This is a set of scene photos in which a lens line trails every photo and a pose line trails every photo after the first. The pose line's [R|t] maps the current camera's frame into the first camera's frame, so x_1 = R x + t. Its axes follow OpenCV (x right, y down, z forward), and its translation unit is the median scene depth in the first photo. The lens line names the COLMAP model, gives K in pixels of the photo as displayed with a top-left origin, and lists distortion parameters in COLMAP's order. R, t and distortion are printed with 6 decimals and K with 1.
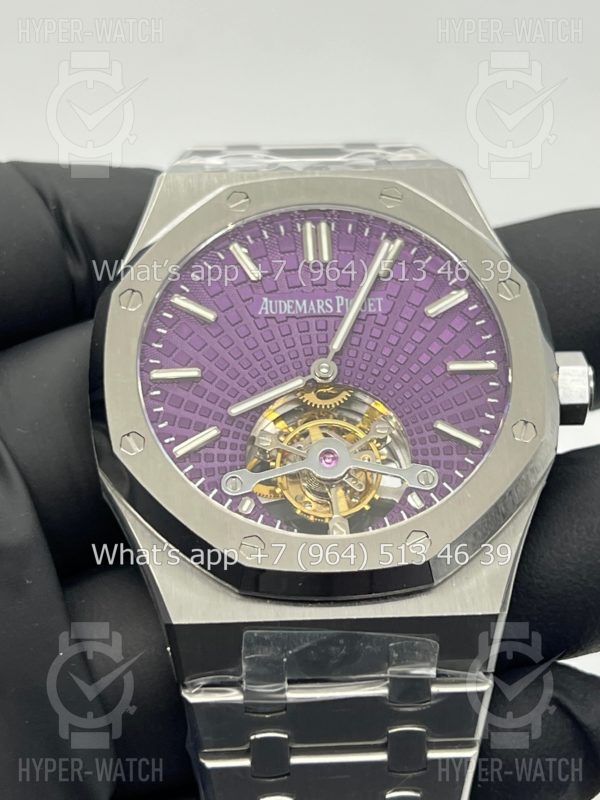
lens RADIAL K [[1869.0, 0, 300.0], [0, 1869.0, 400.0], [0, 0, 1]] dist [0.256527, 0.248960]
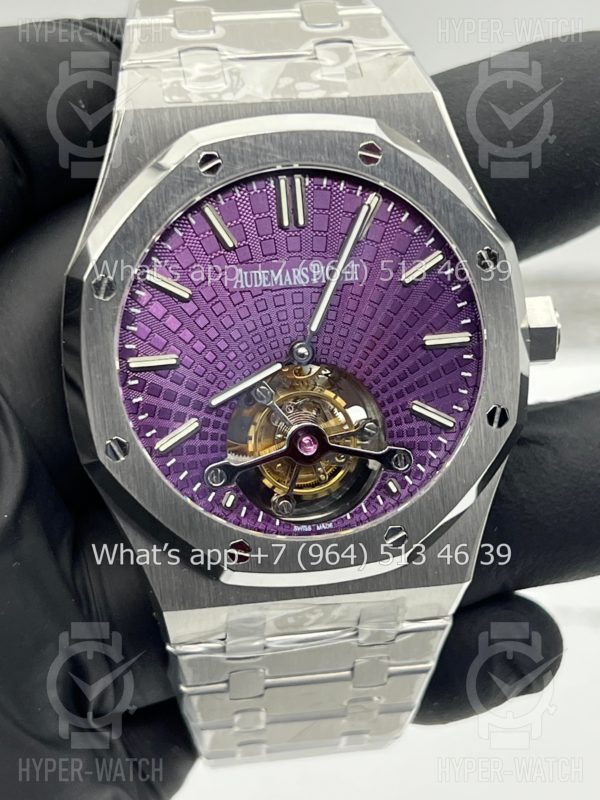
lens RADIAL K [[1869.0, 0, 300.0], [0, 1869.0, 400.0], [0, 0, 1]] dist [0.256527, 0.248960]
pose [[0.992687, -0.031600, 0.116510, -0.104970], [-0.028979, 0.874532, 0.484102, -0.475474], [-0.117189, -0.483938, 0.867220, 0.124340]]
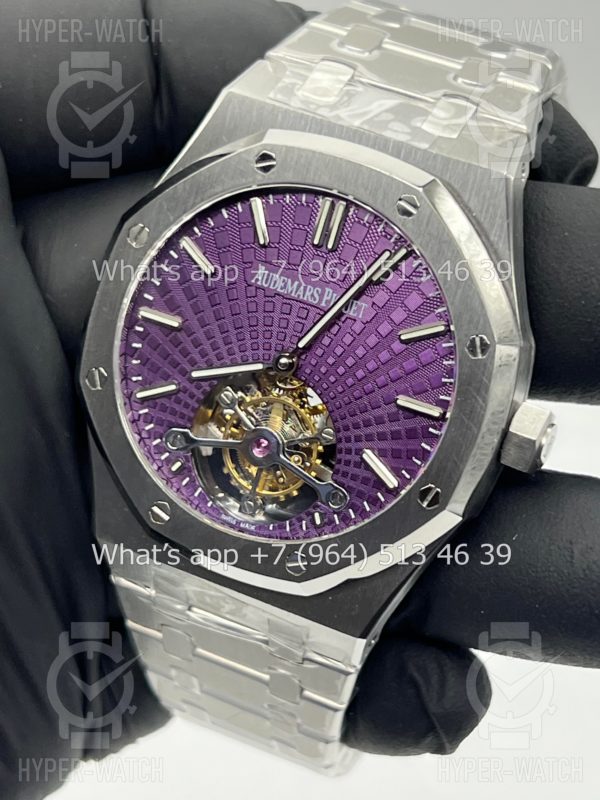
lens RADIAL K [[1869.0, 0, 300.0], [0, 1869.0, 400.0], [0, 0, 1]] dist [0.256527, 0.248960]
pose [[0.880044, 0.358467, -0.311485, 0.349844], [-0.156255, 0.837961, 0.522881, -0.540974], [0.448449, -0.411487, 0.793456, 0.173579]]
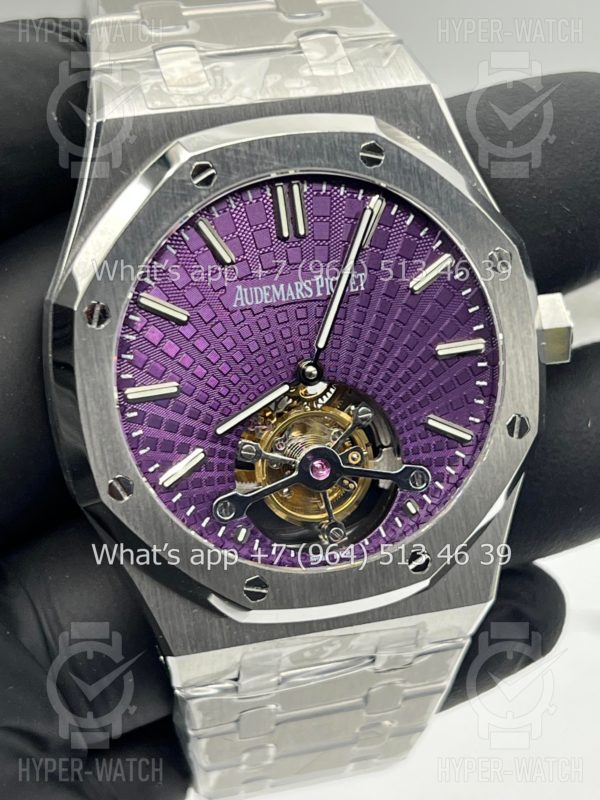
lens RADIAL K [[1869.0, 0, 300.0], [0, 1869.0, 400.0], [0, 0, 1]] dist [0.256527, 0.248960]
pose [[0.975734, -0.093025, 0.198218, -0.177130], [-0.021653, 0.859836, 0.510112, -0.476856], [-0.217888, -0.502025, 0.836956, 0.216777]]
